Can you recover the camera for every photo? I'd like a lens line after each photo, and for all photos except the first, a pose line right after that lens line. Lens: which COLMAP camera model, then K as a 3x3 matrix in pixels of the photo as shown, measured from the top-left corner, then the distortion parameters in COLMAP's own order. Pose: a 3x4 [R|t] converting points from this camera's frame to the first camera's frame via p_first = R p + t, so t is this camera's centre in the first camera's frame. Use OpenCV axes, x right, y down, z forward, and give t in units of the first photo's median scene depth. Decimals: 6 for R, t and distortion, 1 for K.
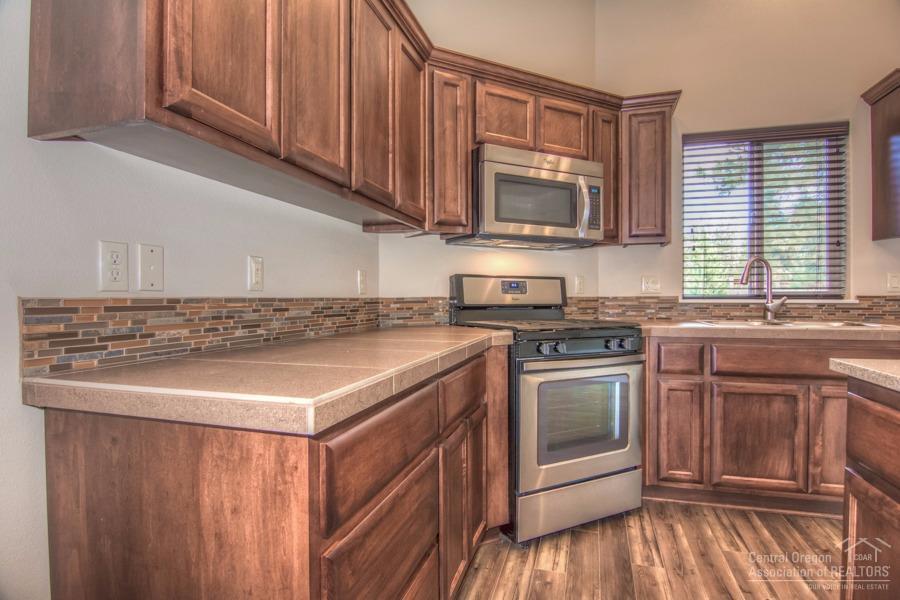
lens RADIAL K [[478.8, 0, 448.7], [0, 478.8, 300.2], [0, 0, 1]] dist [-0.001482, -0.010330]
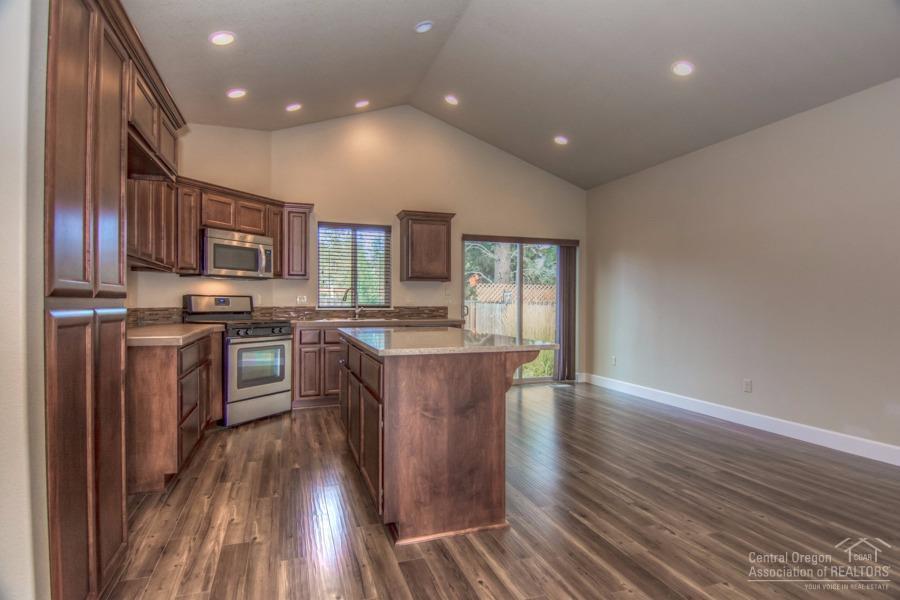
lens RADIAL K [[478.8, 0, 454.9], [0, 478.8, 304.2], [0, 0, 1]] dist [-0.001482, -0.010330]
pose [[0.809499, 0.003038, 0.587113, -0.227279], [-0.002111, 0.999995, -0.002263, -0.016925], [-0.587117, 0.000593, 0.809502, -1.043593]]
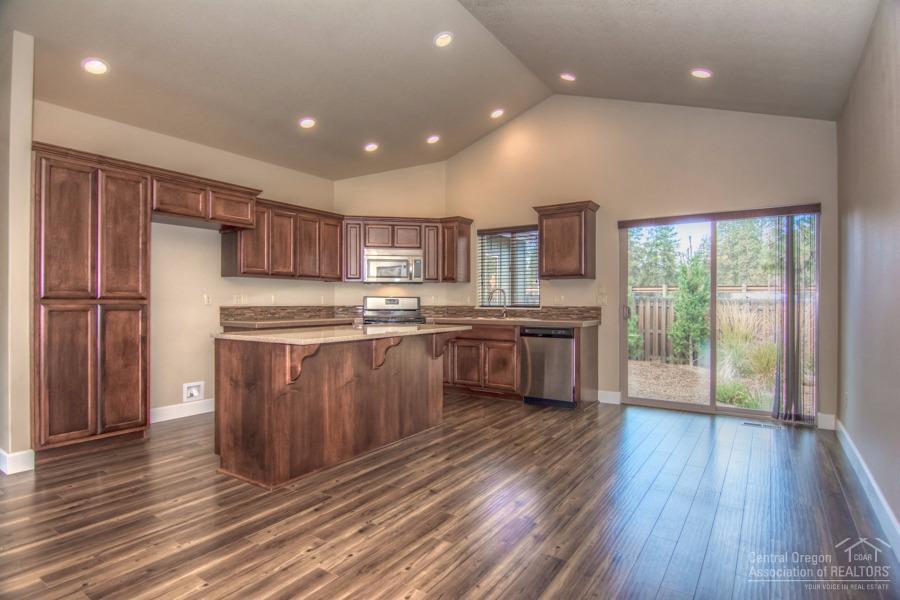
lens RADIAL K [[478.8, 0, 451.3], [0, 478.8, 301.4], [0, 0, 1]] dist [-0.001482, -0.010330]
pose [[0.953141, 0.003585, -0.302506, 1.240242], [-0.005386, 0.999972, -0.005122, -0.018546], [0.302479, 0.006511, 0.953134, -1.296581]]
